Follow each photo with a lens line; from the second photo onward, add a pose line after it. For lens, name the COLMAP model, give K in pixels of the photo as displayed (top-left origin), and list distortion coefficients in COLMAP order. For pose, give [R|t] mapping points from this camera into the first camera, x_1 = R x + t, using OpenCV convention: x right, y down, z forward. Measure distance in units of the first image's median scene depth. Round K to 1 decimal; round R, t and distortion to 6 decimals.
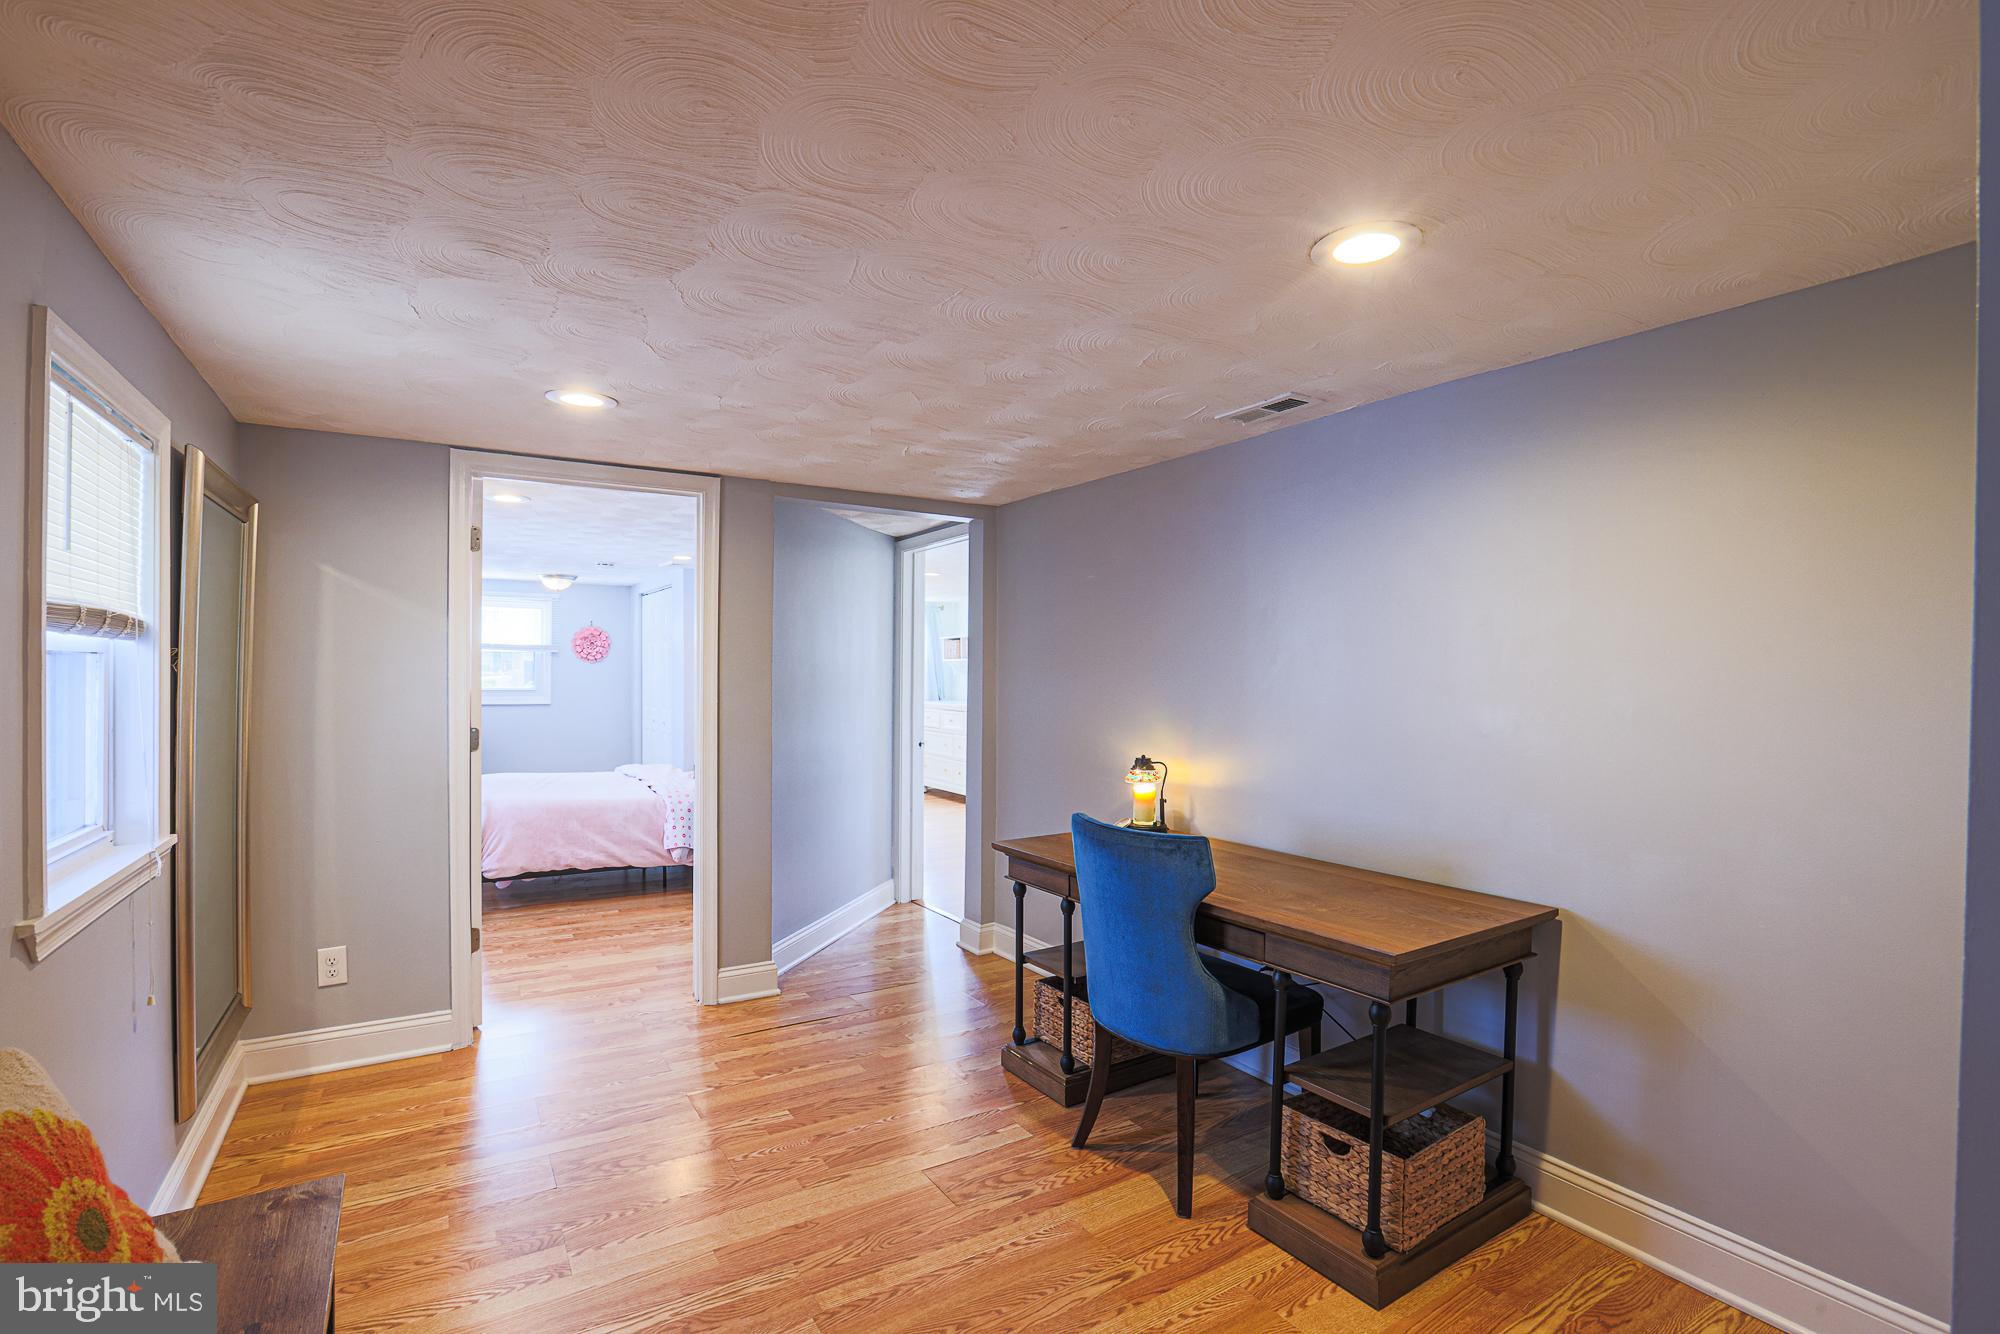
lens RADIAL K [[926.2, 0, 1020.8], [0, 926.2, 671.4], [0, 0, 1]] dist [-0.049357, 0.021337]
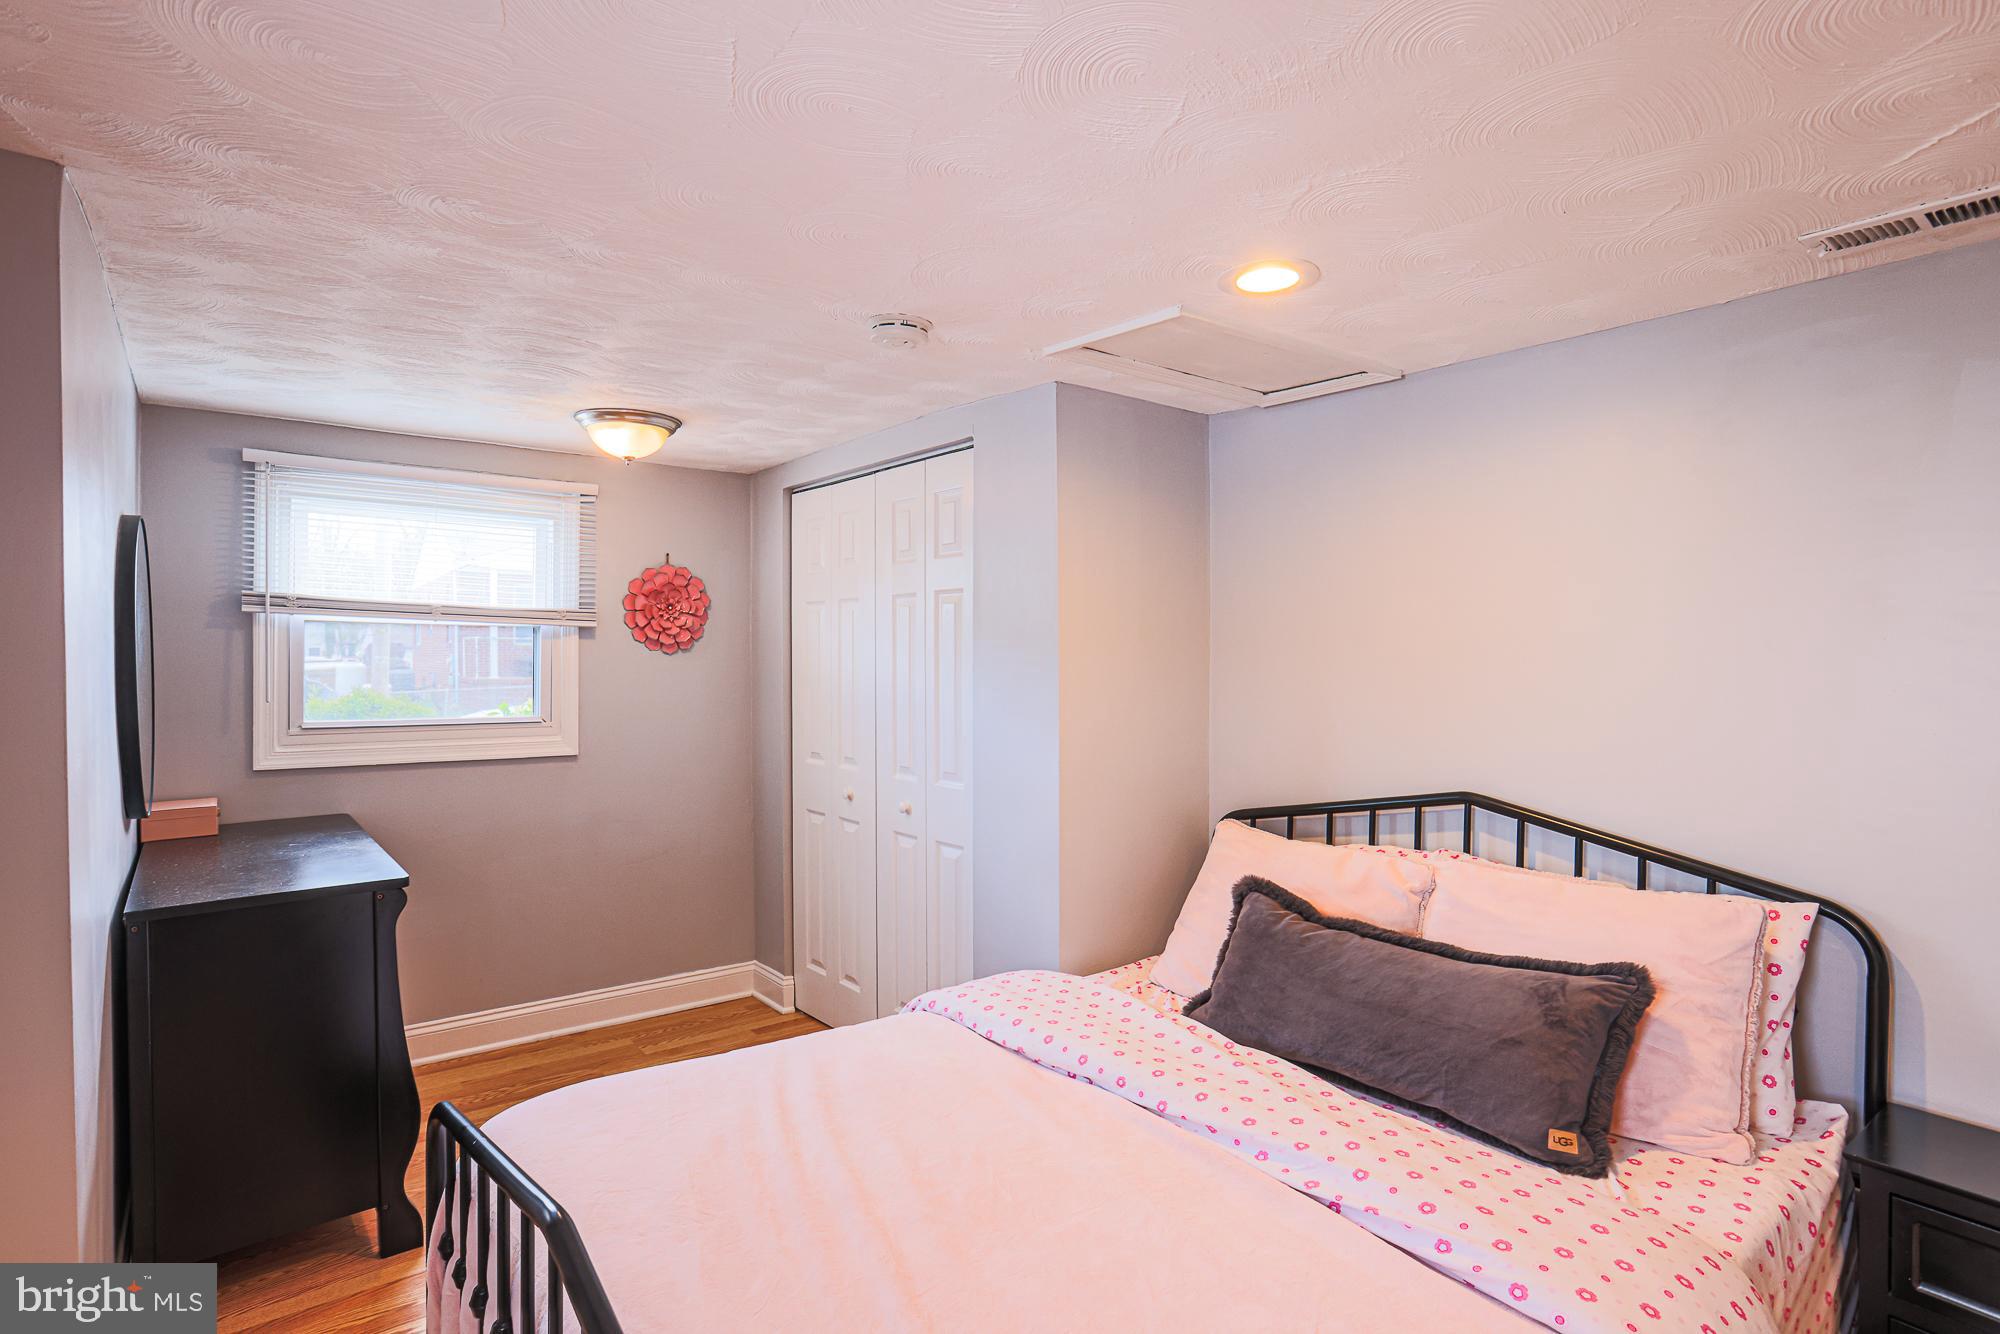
lens RADIAL K [[1022.8, 0, 1000.0], [0, 1022.8, 667.0], [0, 0, 1]] dist [-0.007098, -0.000269]
pose [[0.996726, -0.004891, 0.080702, -1.029036], [0.004031, 0.999933, 0.010814, -0.022483], [-0.080749, -0.010453, 0.996680, 1.521820]]
